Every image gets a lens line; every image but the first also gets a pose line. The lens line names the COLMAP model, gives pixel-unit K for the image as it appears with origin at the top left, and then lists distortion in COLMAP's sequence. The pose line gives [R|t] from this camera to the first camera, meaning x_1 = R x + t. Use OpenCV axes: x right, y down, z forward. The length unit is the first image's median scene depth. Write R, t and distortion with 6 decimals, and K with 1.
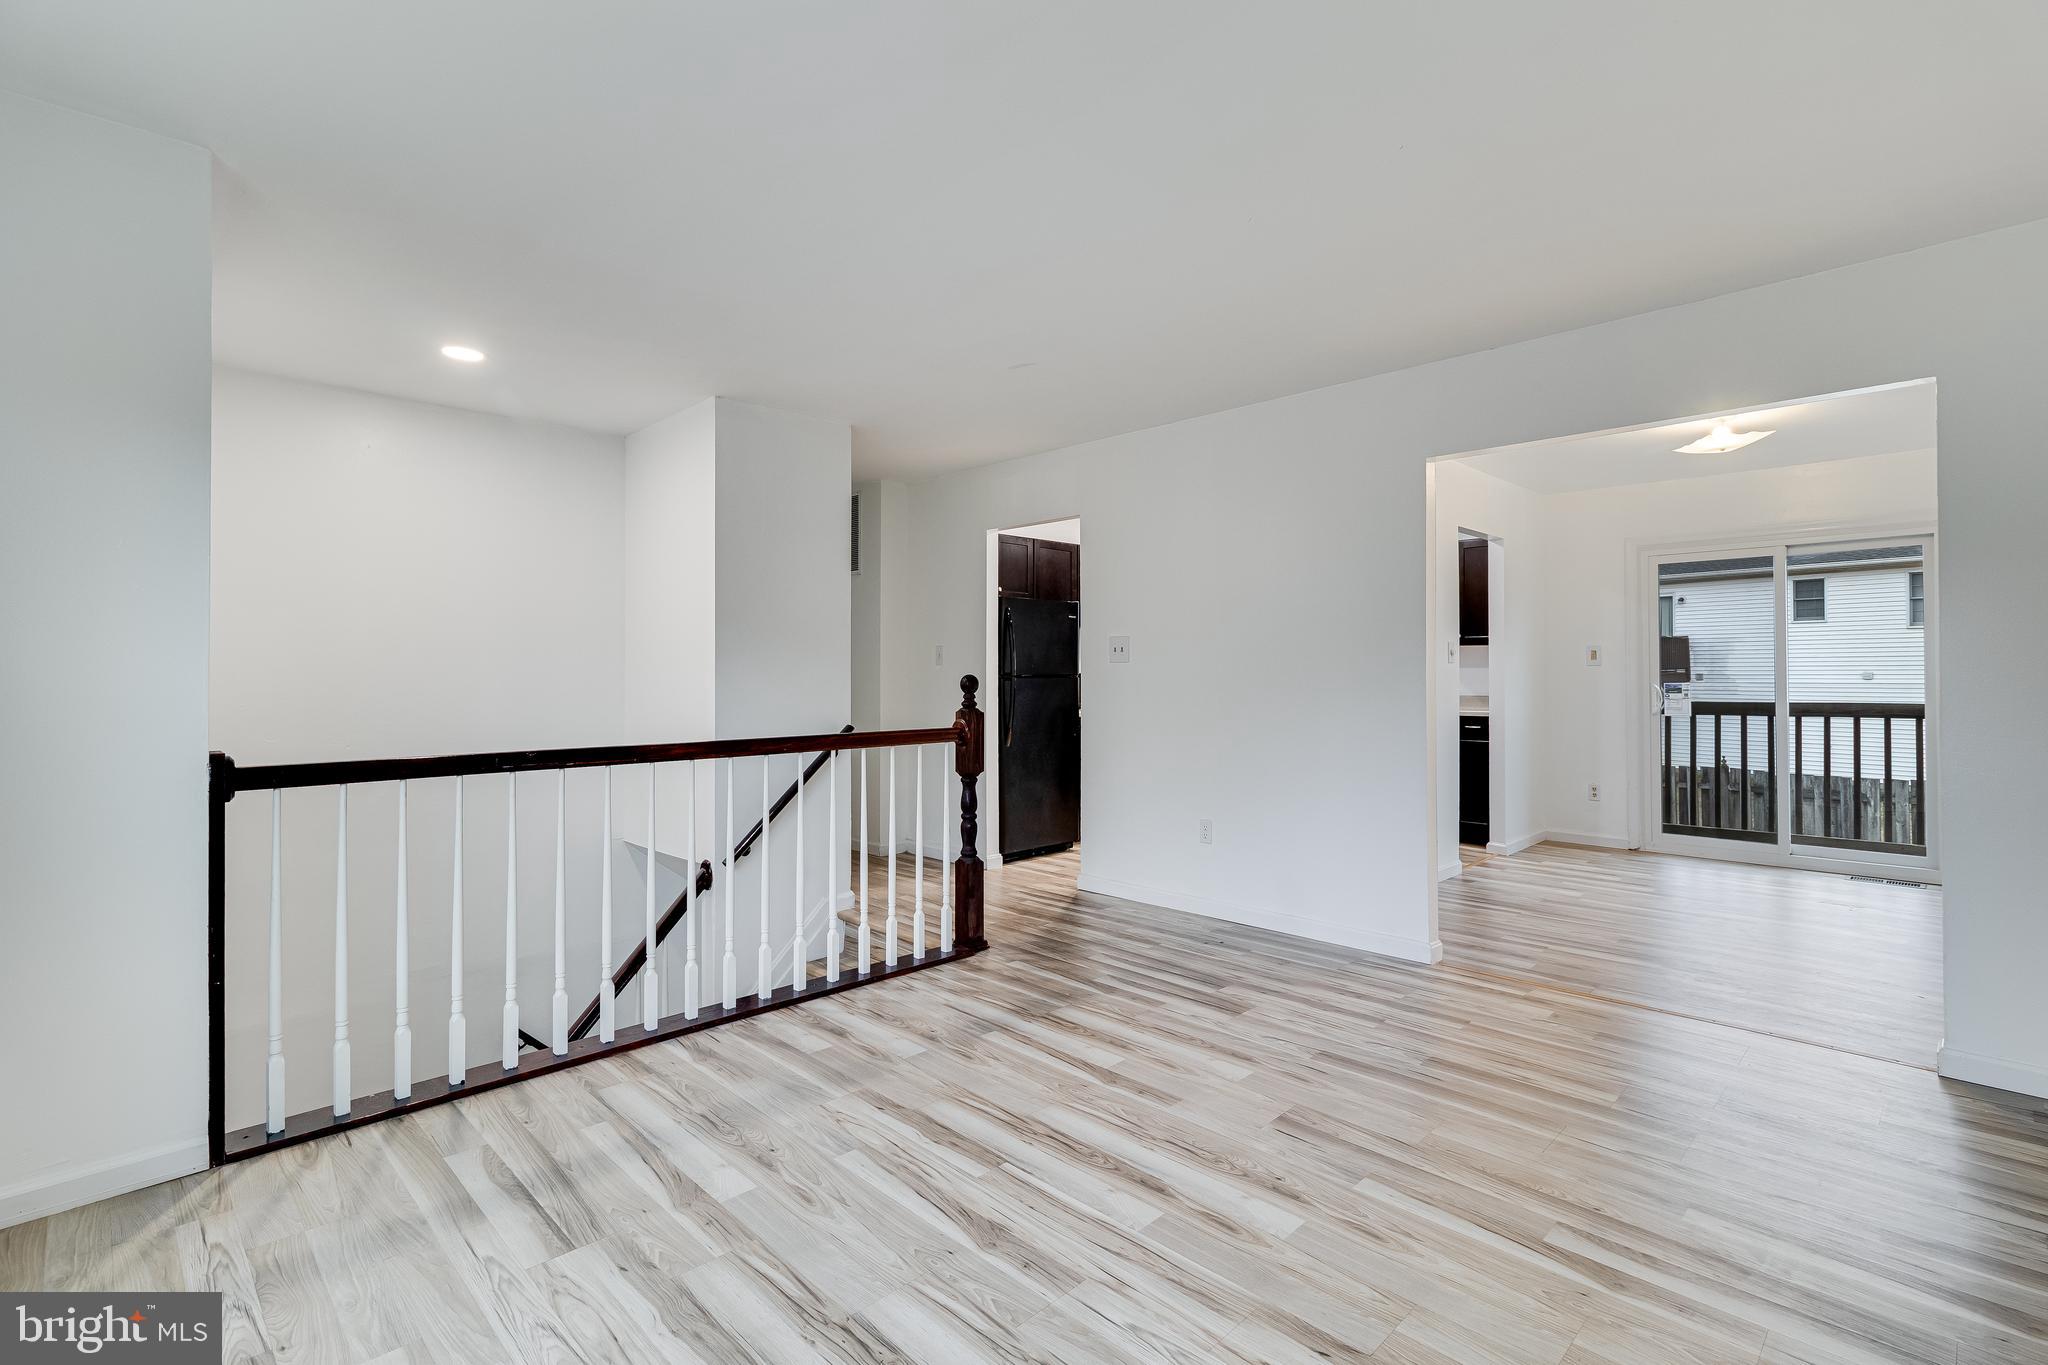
lens RADIAL K [[951.5, 0, 1025.1], [0, 951.5, 652.6], [0, 0, 1]] dist [0.005836, 0.000818]
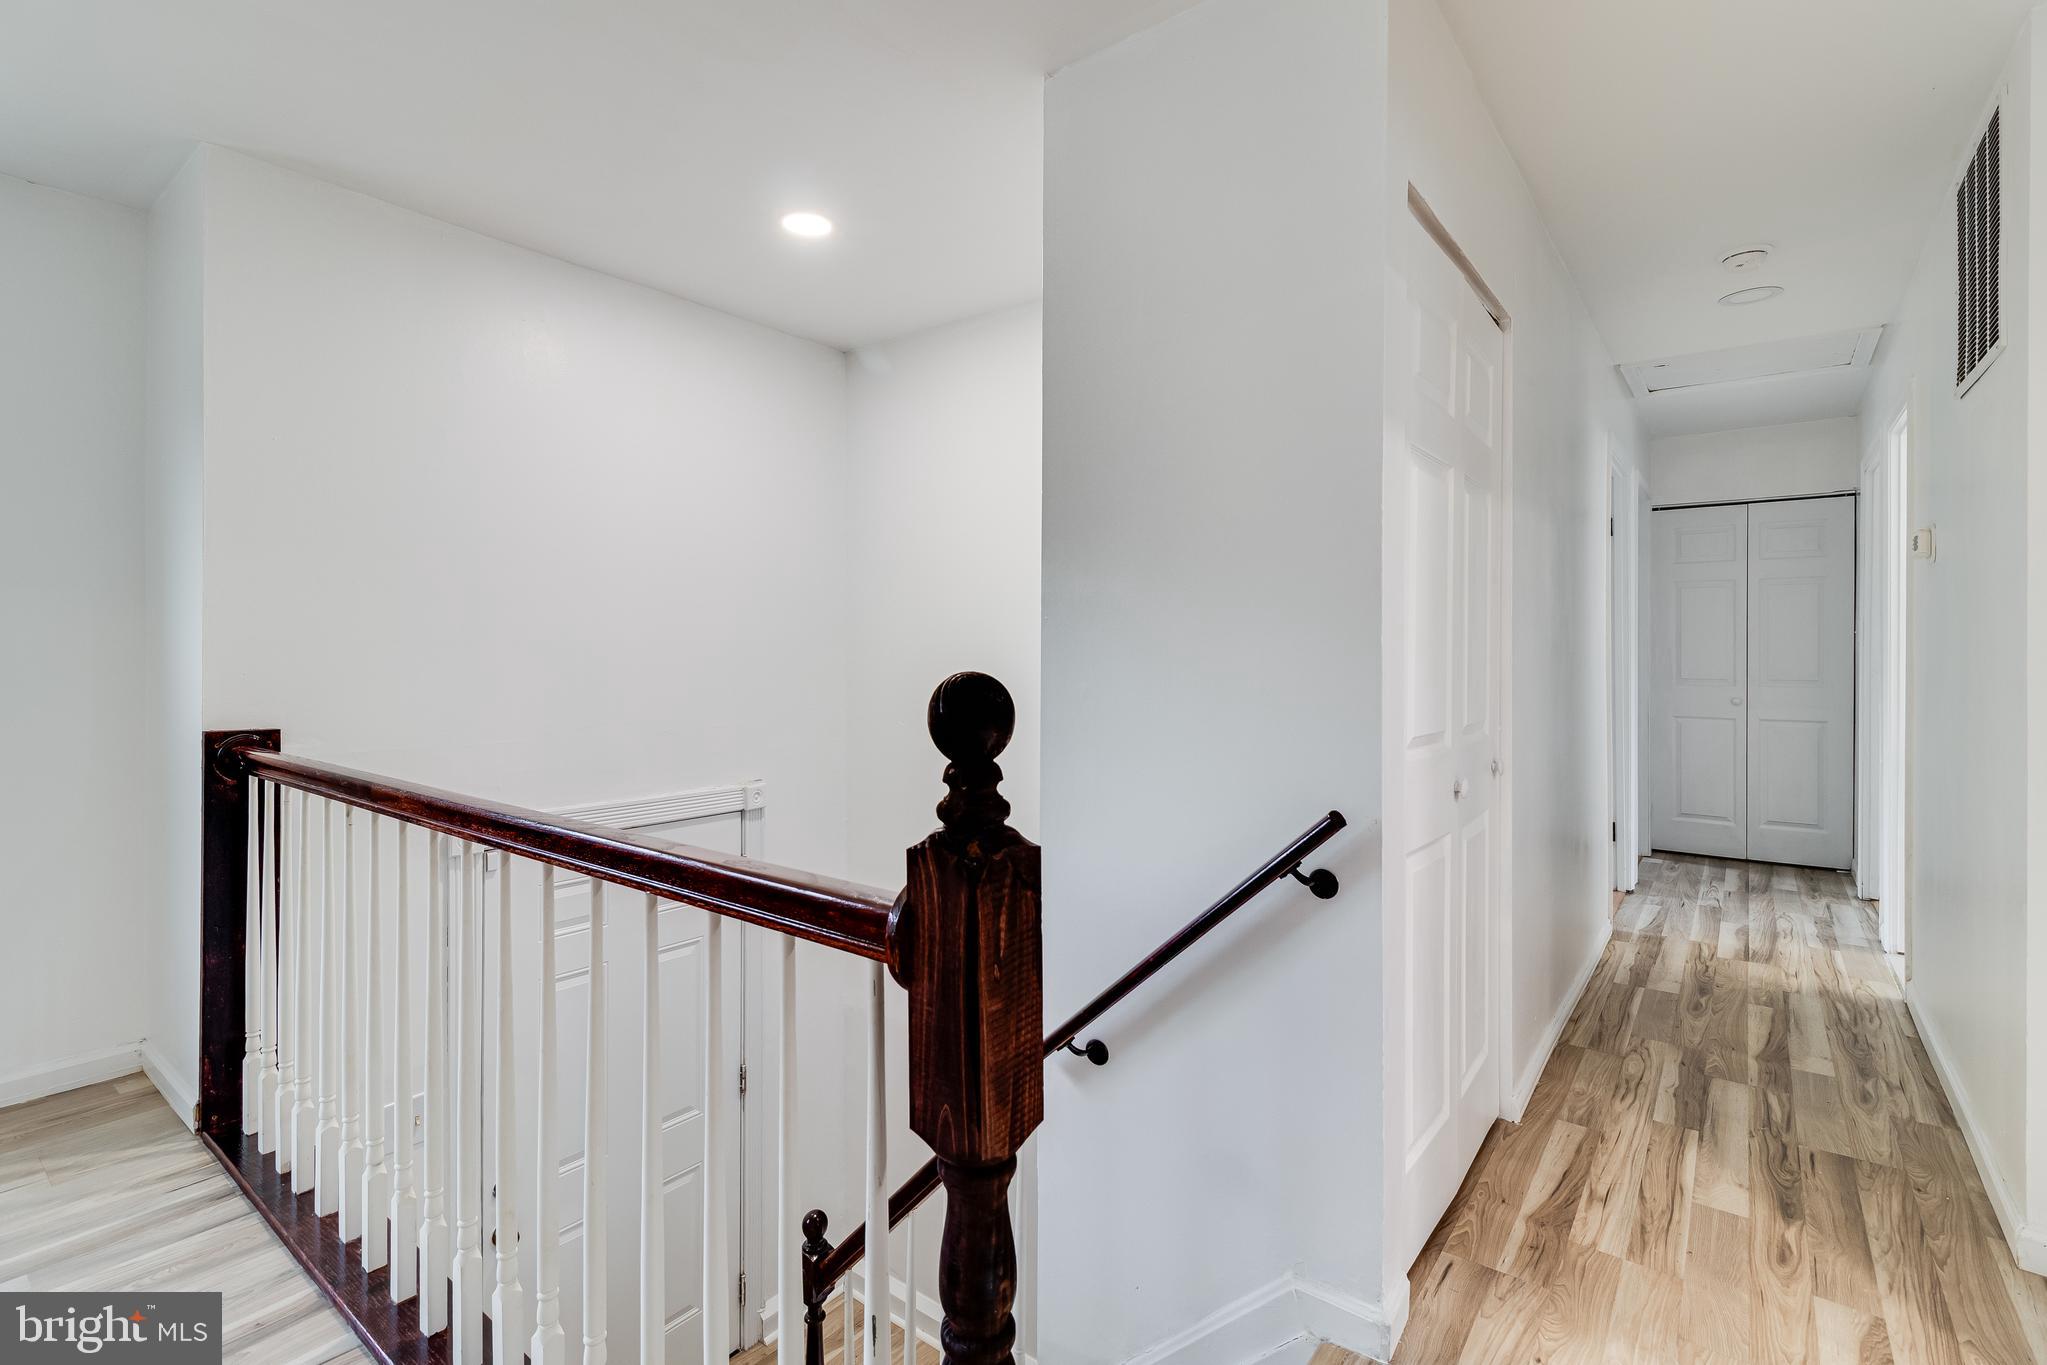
lens RADIAL K [[951.0, 0, 1024.6], [0, 951.0, 652.6], [0, 0, 1]] dist [0.005836, 0.000818]
pose [[0.143035, 0.005429, -0.989703, 0.213012], [0.018500, 0.999796, 0.008158, 0.021998], [0.989545, -0.019477, 0.142905, 1.290258]]
